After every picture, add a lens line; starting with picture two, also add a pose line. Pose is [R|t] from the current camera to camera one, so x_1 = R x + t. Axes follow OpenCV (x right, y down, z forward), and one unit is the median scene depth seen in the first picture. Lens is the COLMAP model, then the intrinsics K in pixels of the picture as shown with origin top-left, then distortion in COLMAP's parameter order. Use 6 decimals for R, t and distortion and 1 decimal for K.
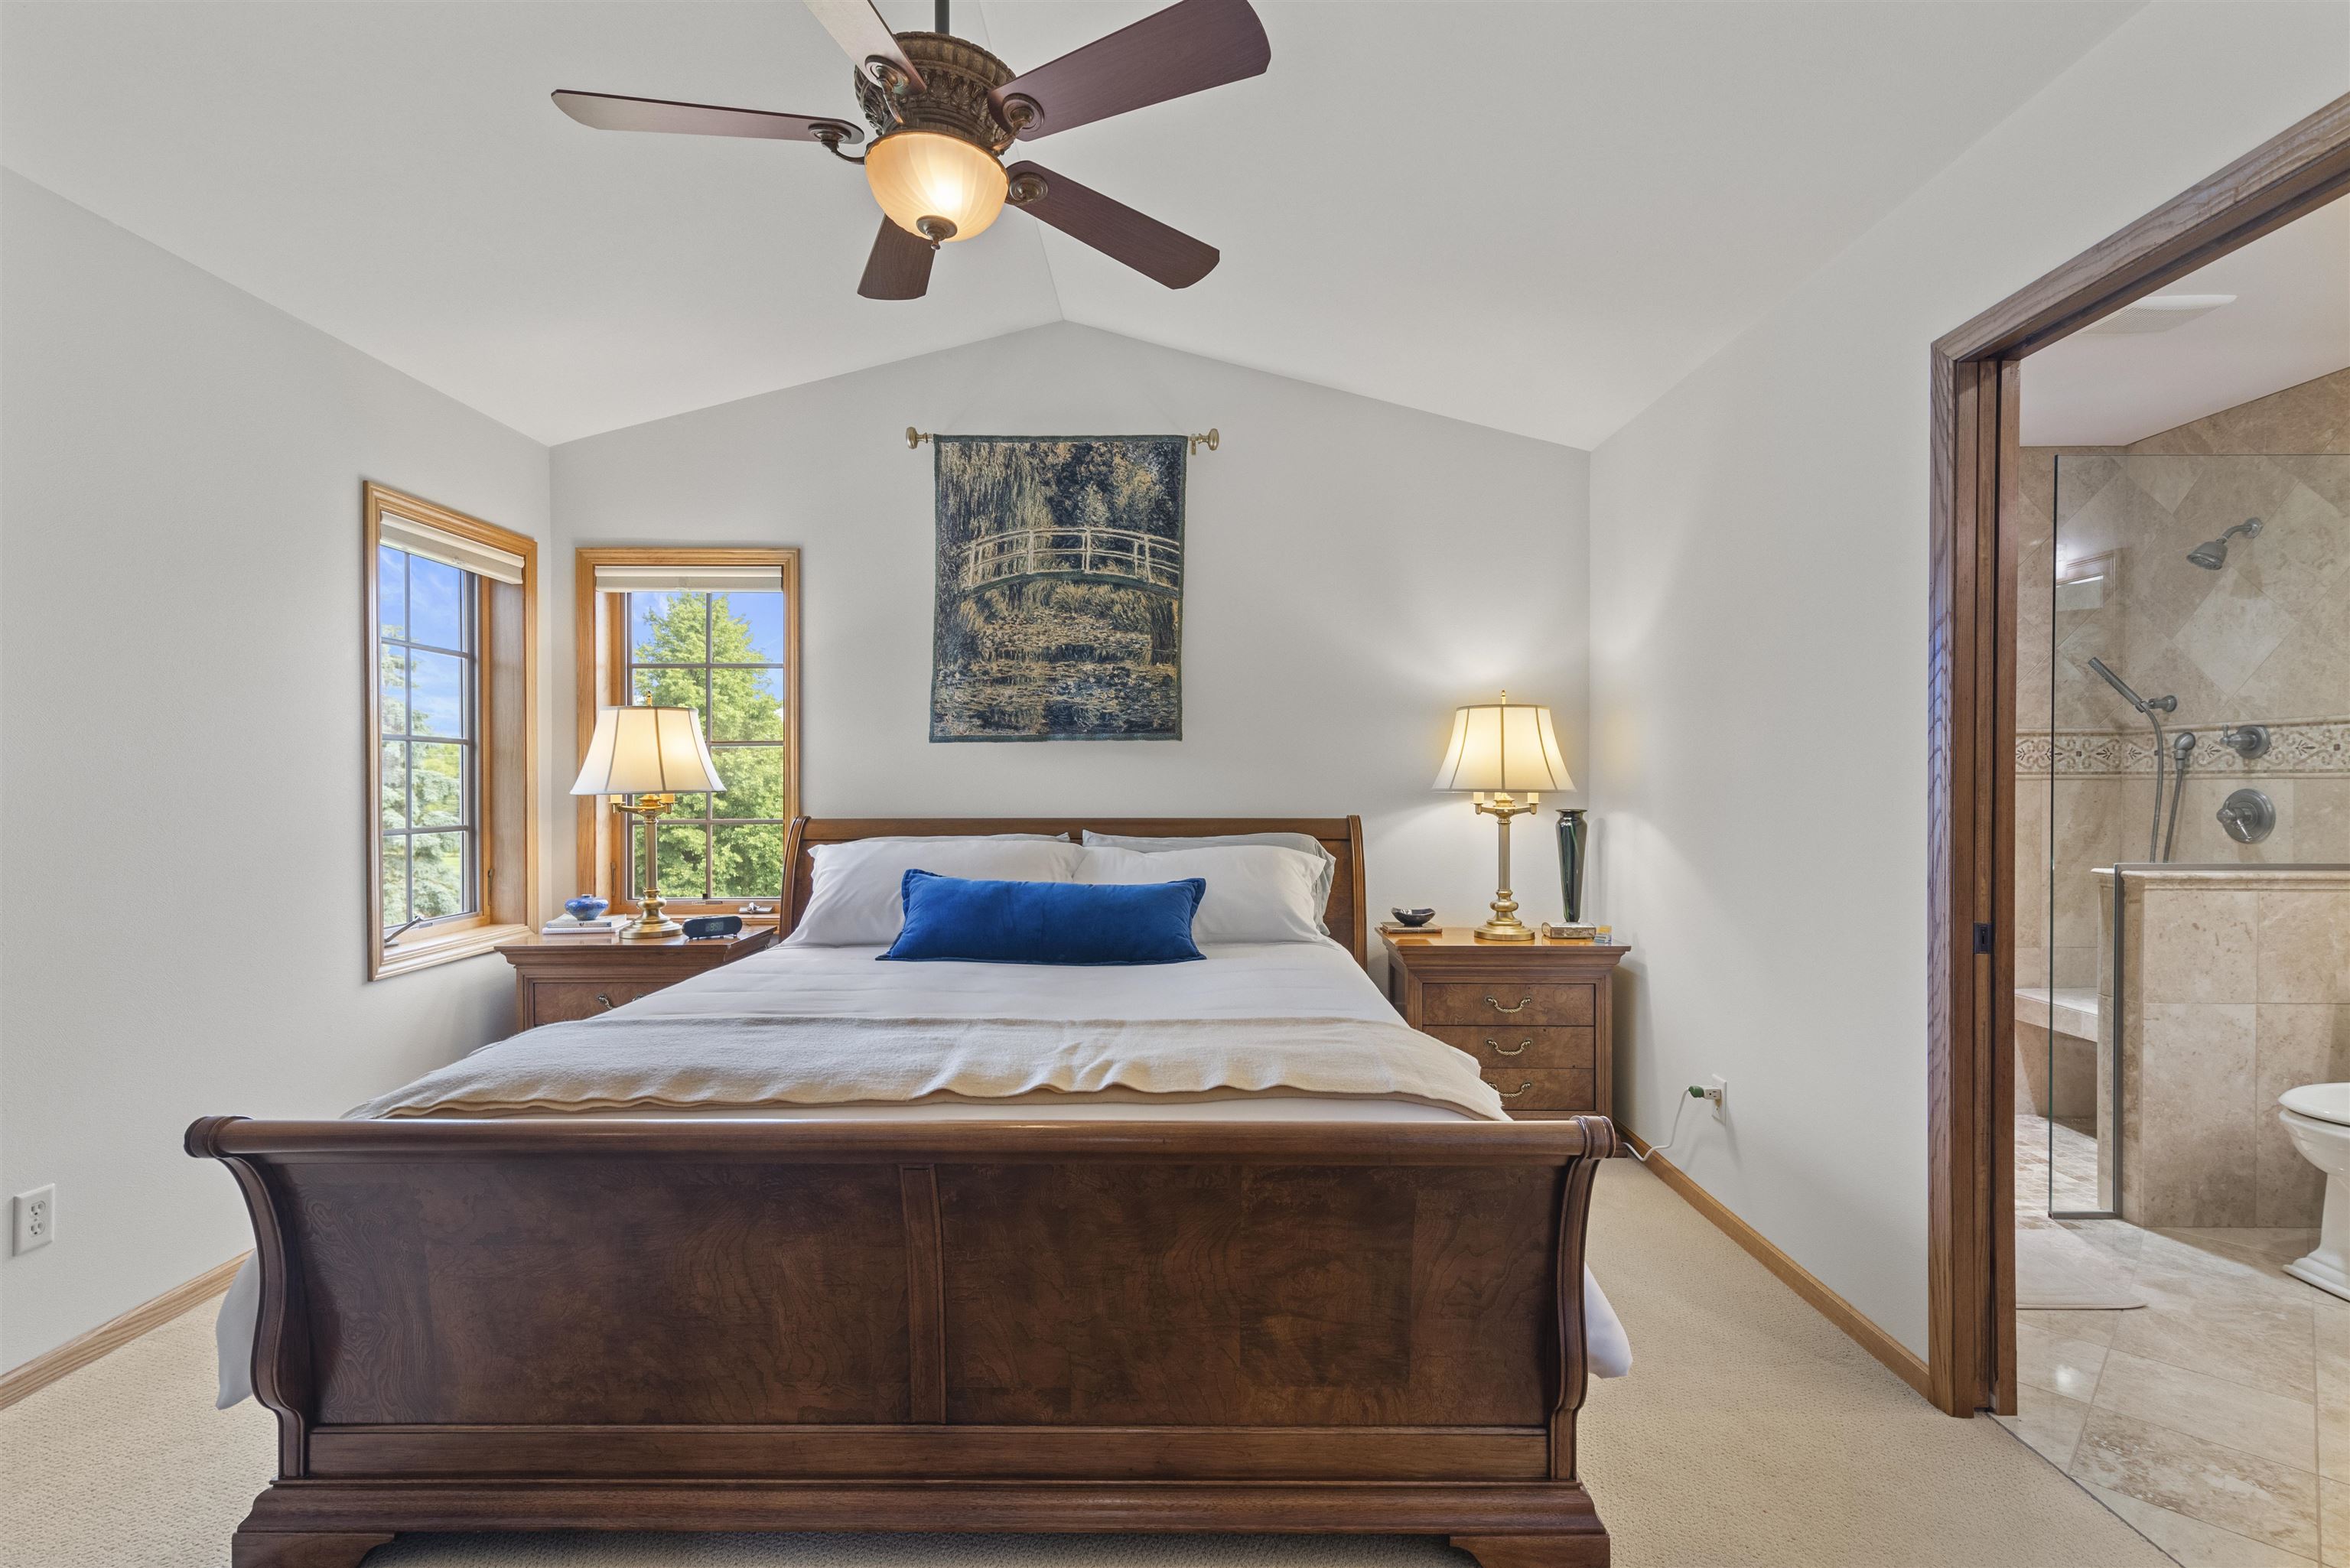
lens RADIAL K [[1094.5, 0, 1175.0], [0, 1094.5, 784.0], [0, 0, 1]] dist [0.015554, -0.000349]
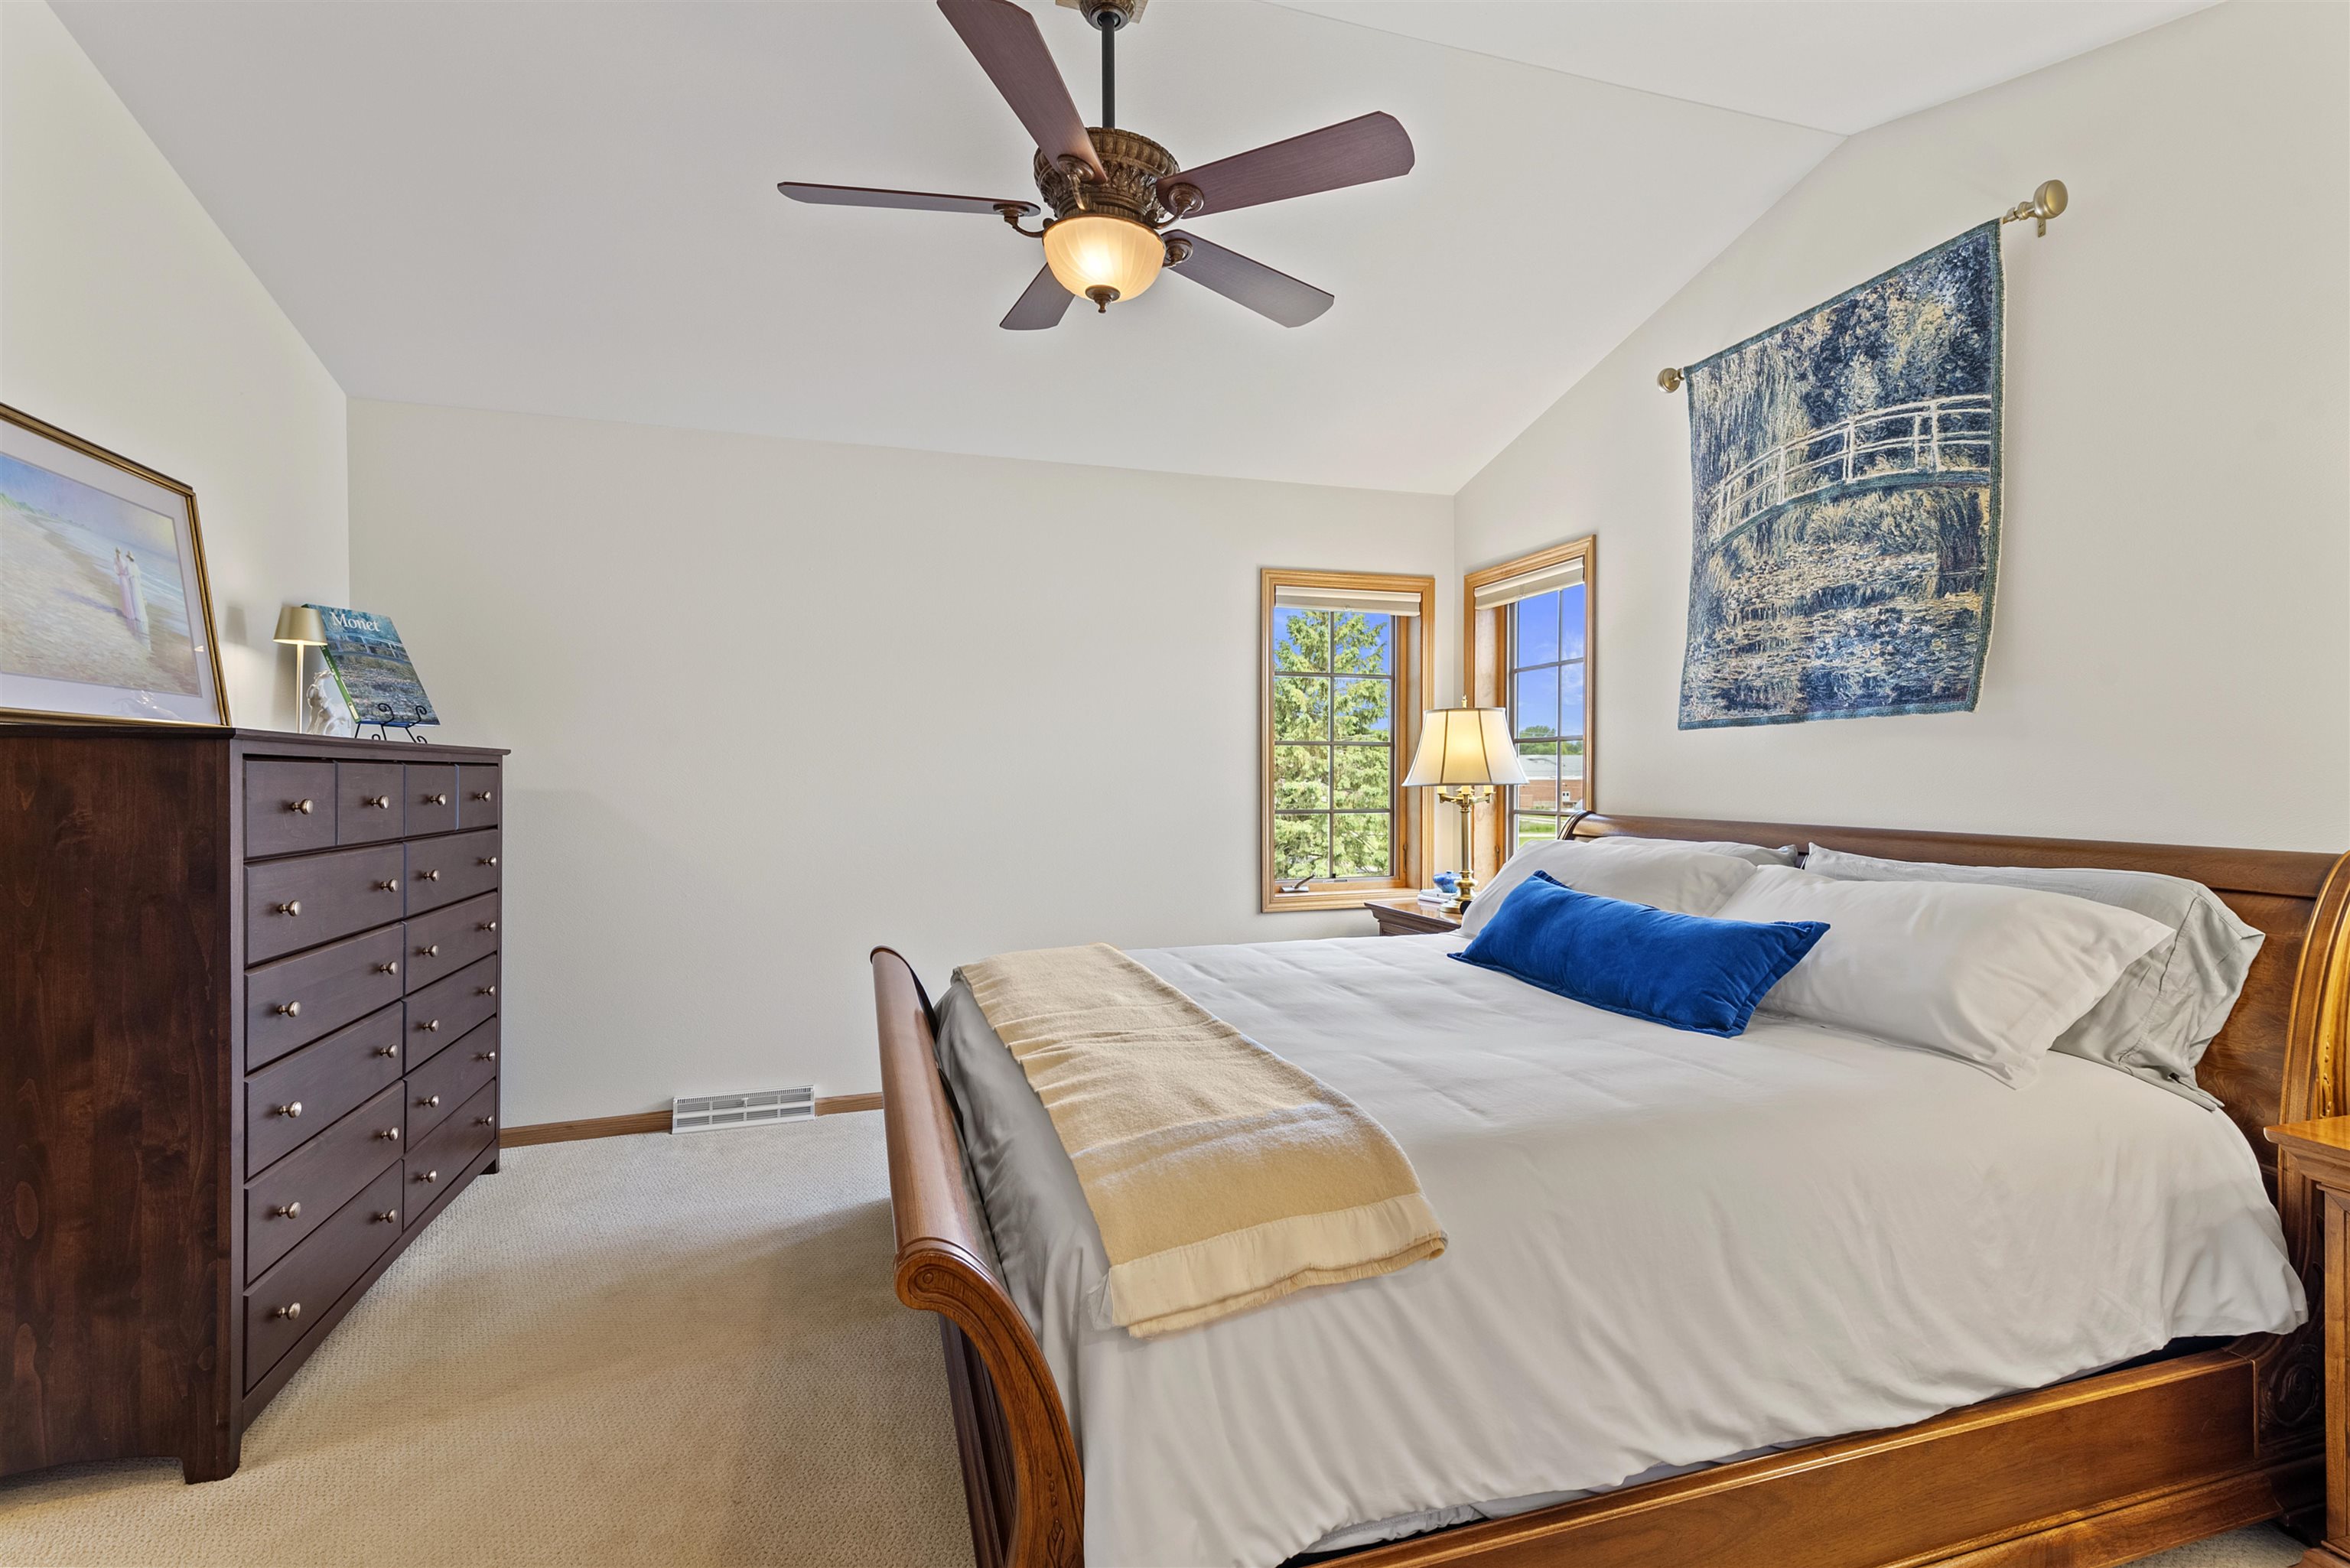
lens RADIAL K [[1055.4, 0, 1184.0], [0, 1055.4, 773.6], [0, 0, 1]] dist [0.016643, 0.000041]
pose [[0.304027, 0.000681, -0.952663, 0.446567], [0.004725, 0.999986, 0.002223, -0.007464], [0.952652, -0.005177, 0.304020, 0.377352]]
